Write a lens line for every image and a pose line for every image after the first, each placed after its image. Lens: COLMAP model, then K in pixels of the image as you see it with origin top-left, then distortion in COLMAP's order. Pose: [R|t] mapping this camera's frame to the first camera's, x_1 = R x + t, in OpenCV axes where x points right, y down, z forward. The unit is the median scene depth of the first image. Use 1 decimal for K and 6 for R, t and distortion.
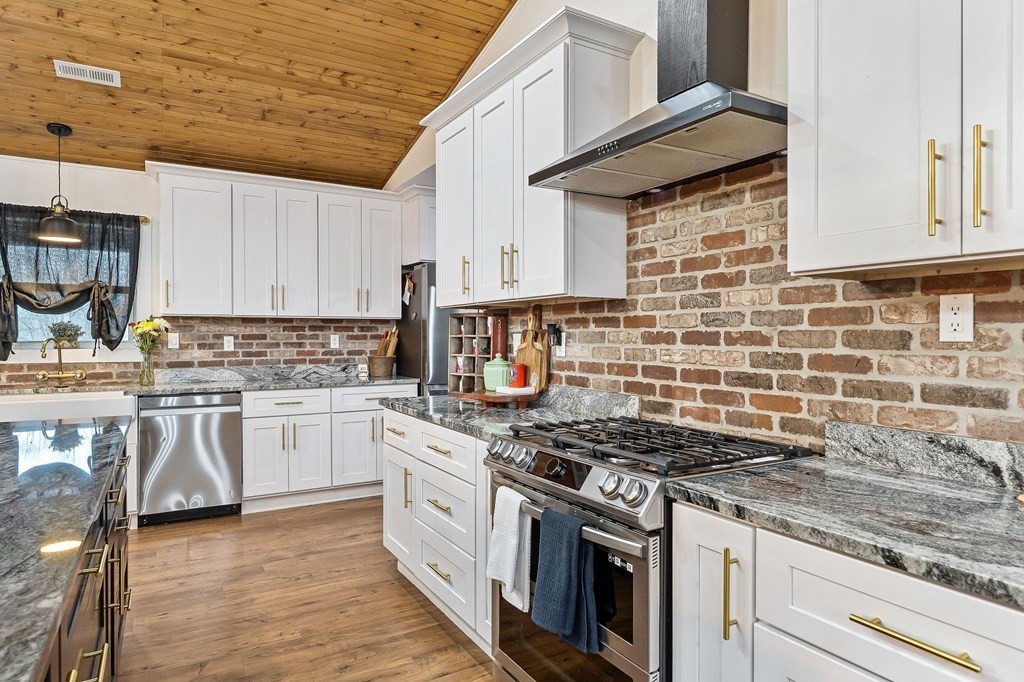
lens RADIAL K [[576.4, 0, 512.0], [0, 576.4, 341.0], [0, 0, 1]] dist [0.001176, -0.000478]
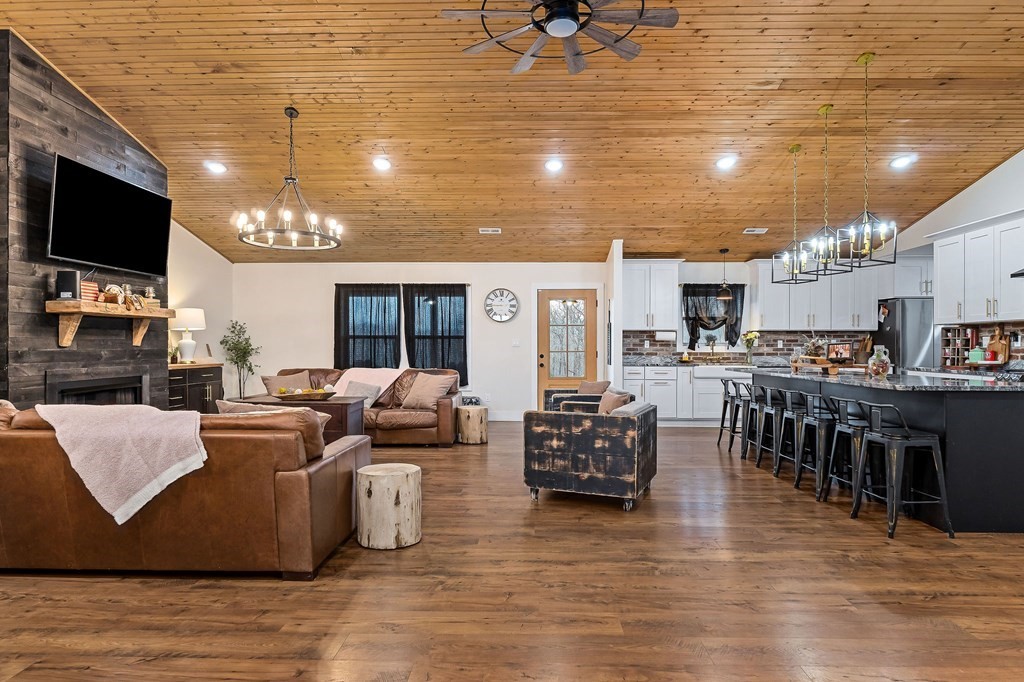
lens RADIAL K [[576.4, 0, 512.0], [0, 576.4, 341.0], [0, 0, 1]] dist [0.001176, -0.000478]
pose [[0.863664, -0.003510, -0.504055, -0.328672], [-0.007597, 0.999772, -0.019978, 0.044862], [0.504010, 0.021084, 0.863440, -1.296762]]
